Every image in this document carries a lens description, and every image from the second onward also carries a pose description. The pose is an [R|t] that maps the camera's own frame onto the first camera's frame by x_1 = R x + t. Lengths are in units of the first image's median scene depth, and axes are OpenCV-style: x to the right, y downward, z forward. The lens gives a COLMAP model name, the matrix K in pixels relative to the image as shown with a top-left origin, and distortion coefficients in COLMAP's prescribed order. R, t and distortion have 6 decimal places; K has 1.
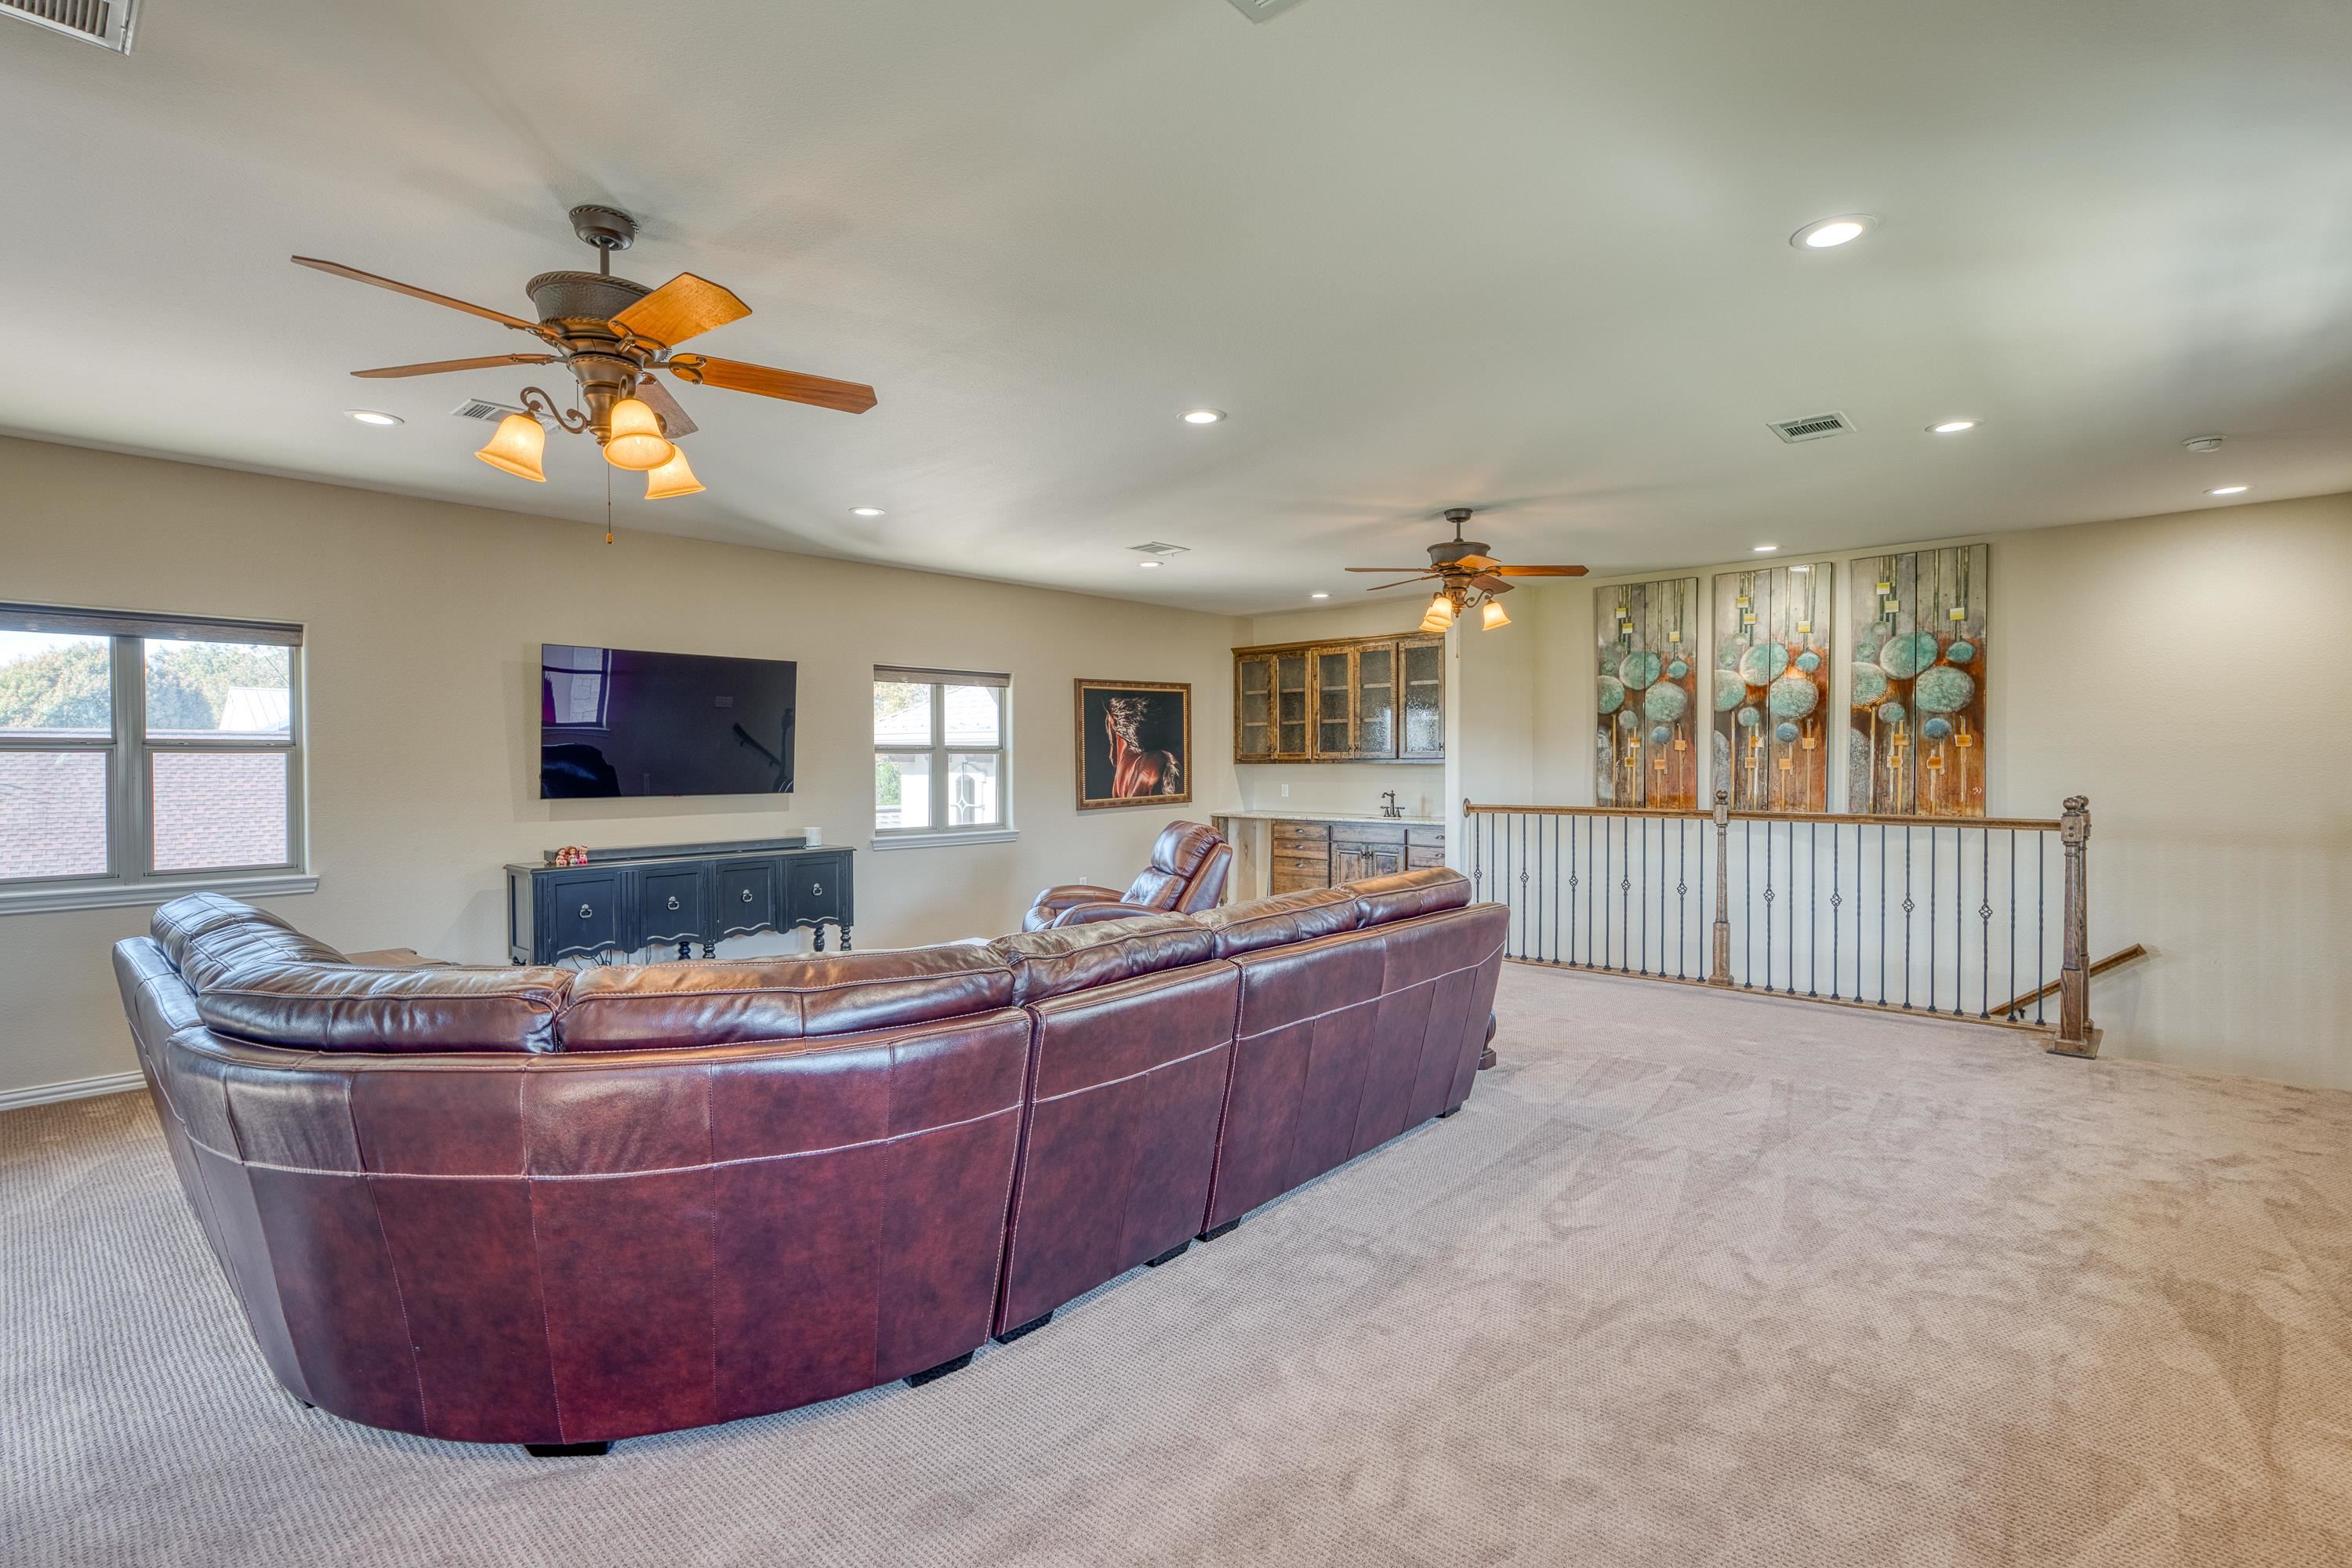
lens RADIAL K [[1104.3, 0, 1179.0], [0, 1104.3, 771.5], [0, 0, 1]] dist [-0.002049, 0.002169]
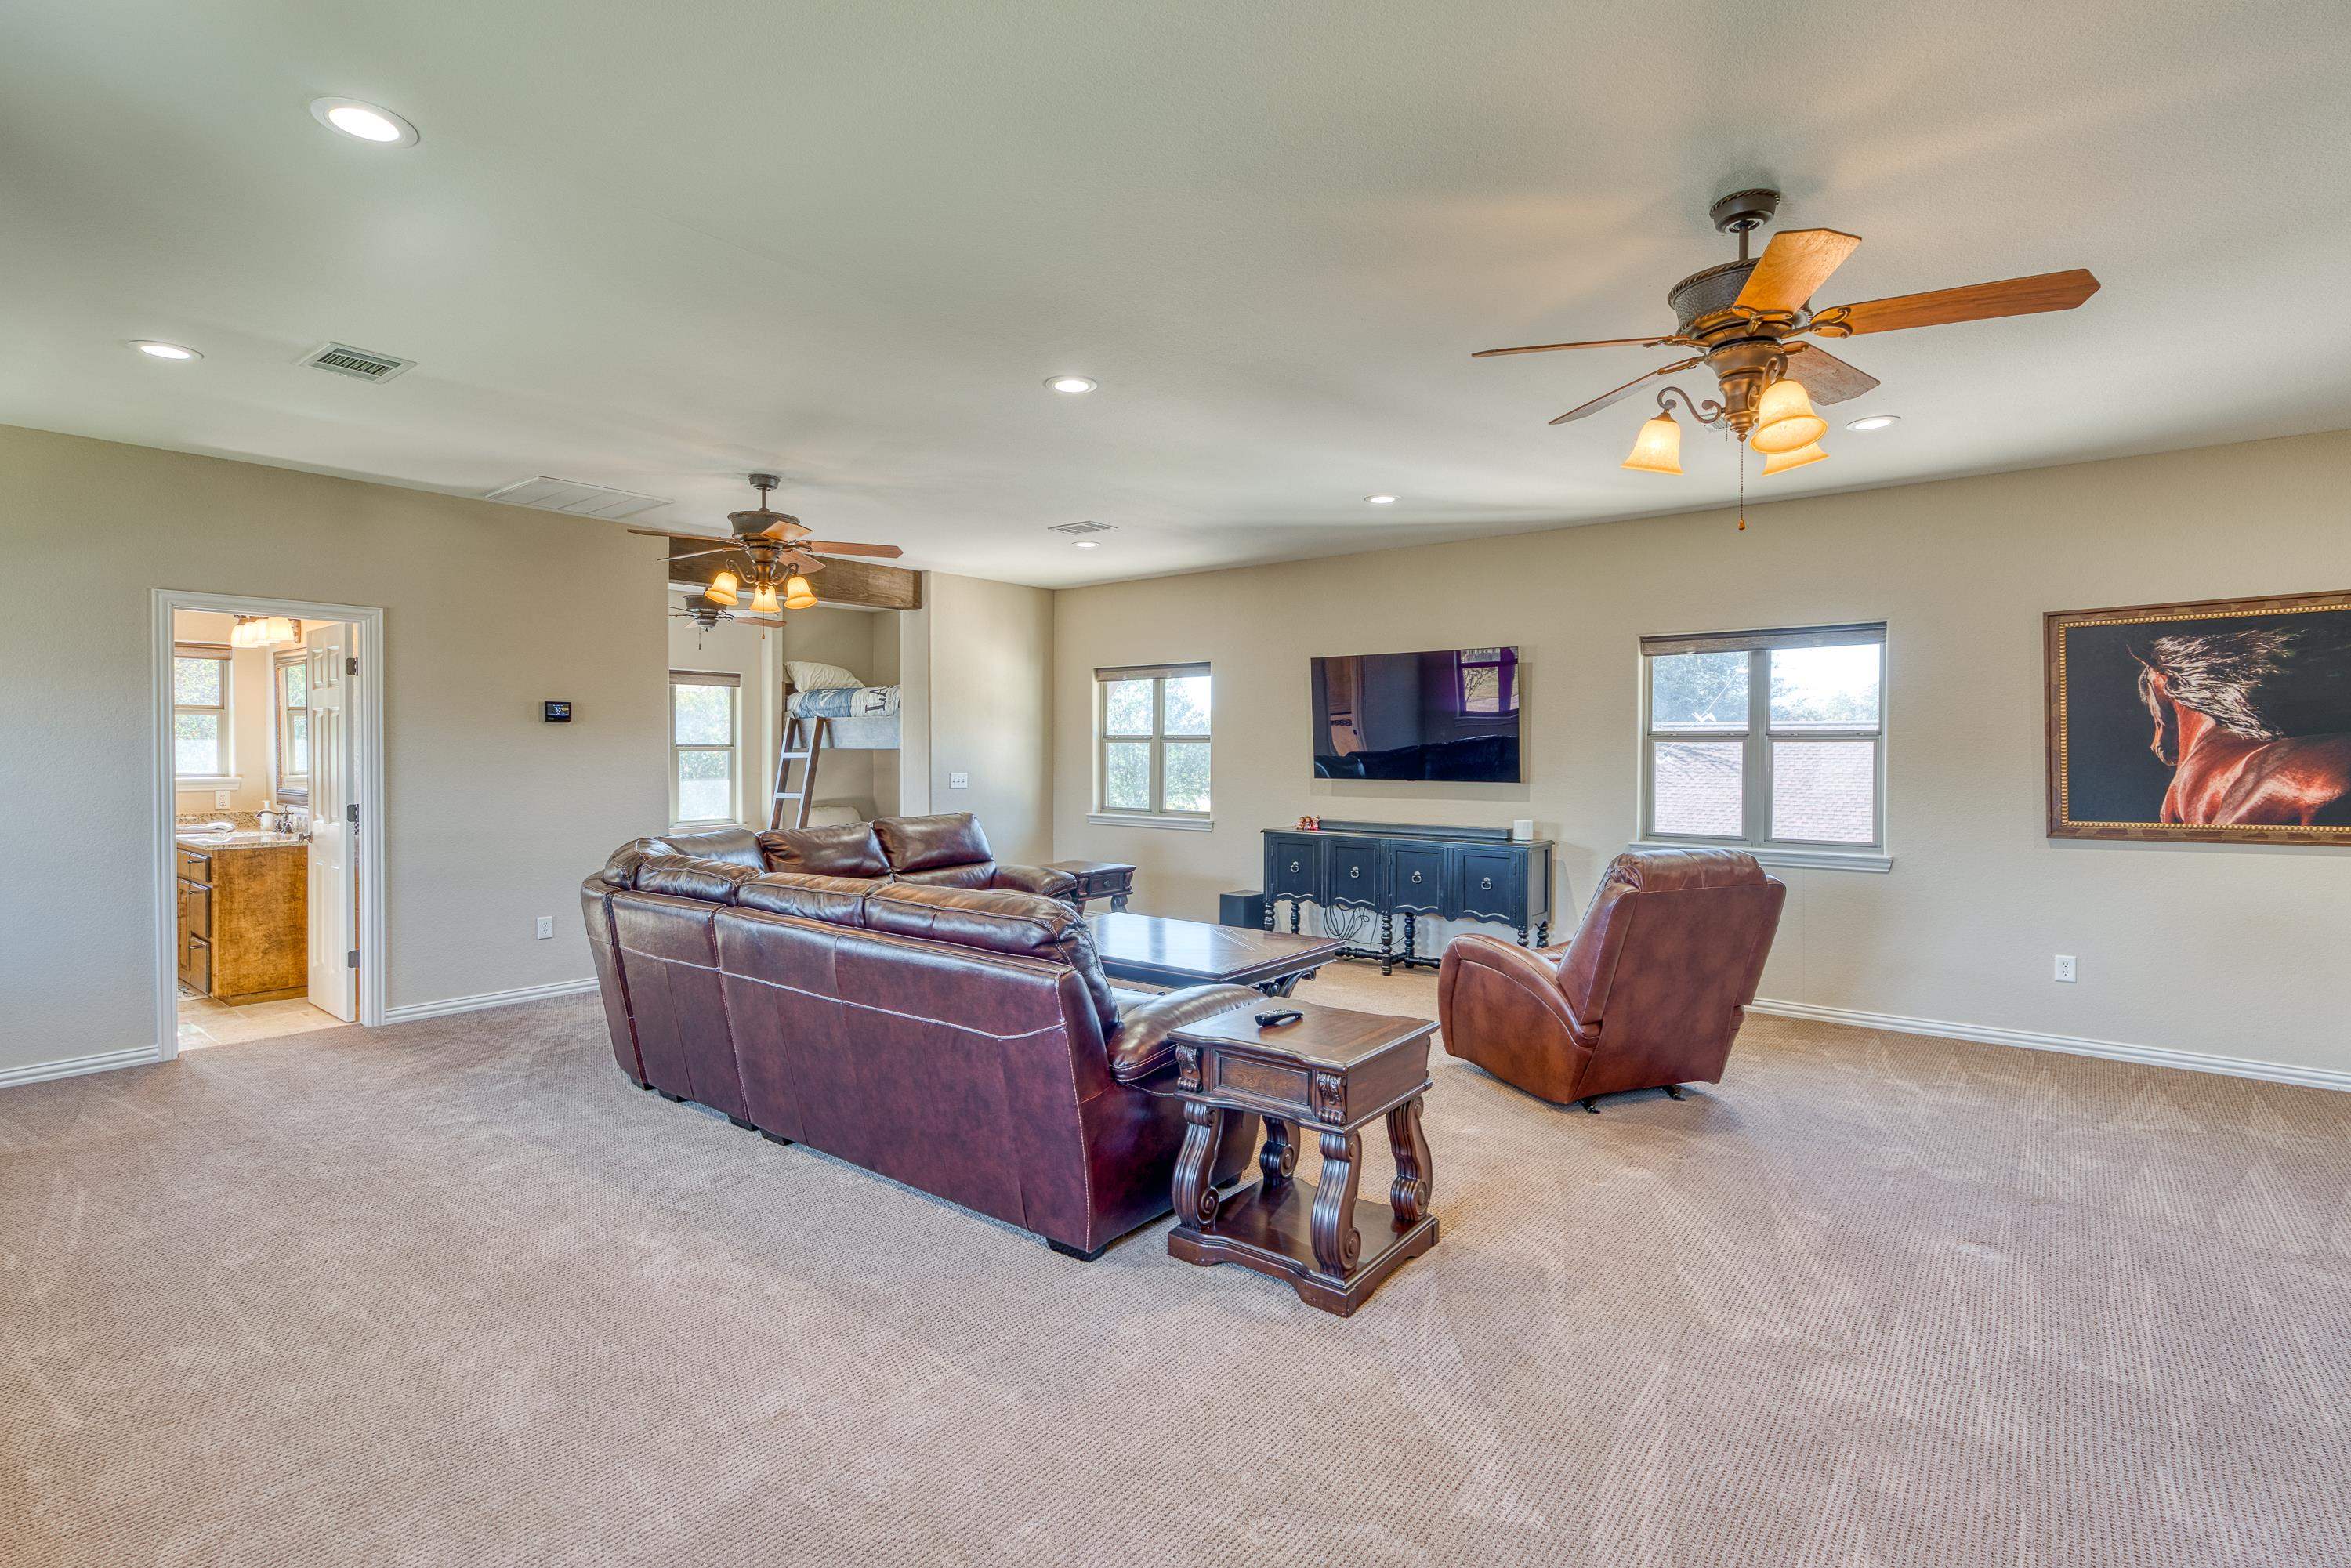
lens RADIAL K [[1103.8, 0, 1176.3], [0, 1103.8, 750.2], [0, 0, 1]] dist [-0.002049, 0.002169]
pose [[0.053004, 0.004846, -0.998583, 0.449142], [-0.013312, 0.999903, 0.004146, -0.007136], [0.998506, 0.013073, 0.053063, 0.486759]]
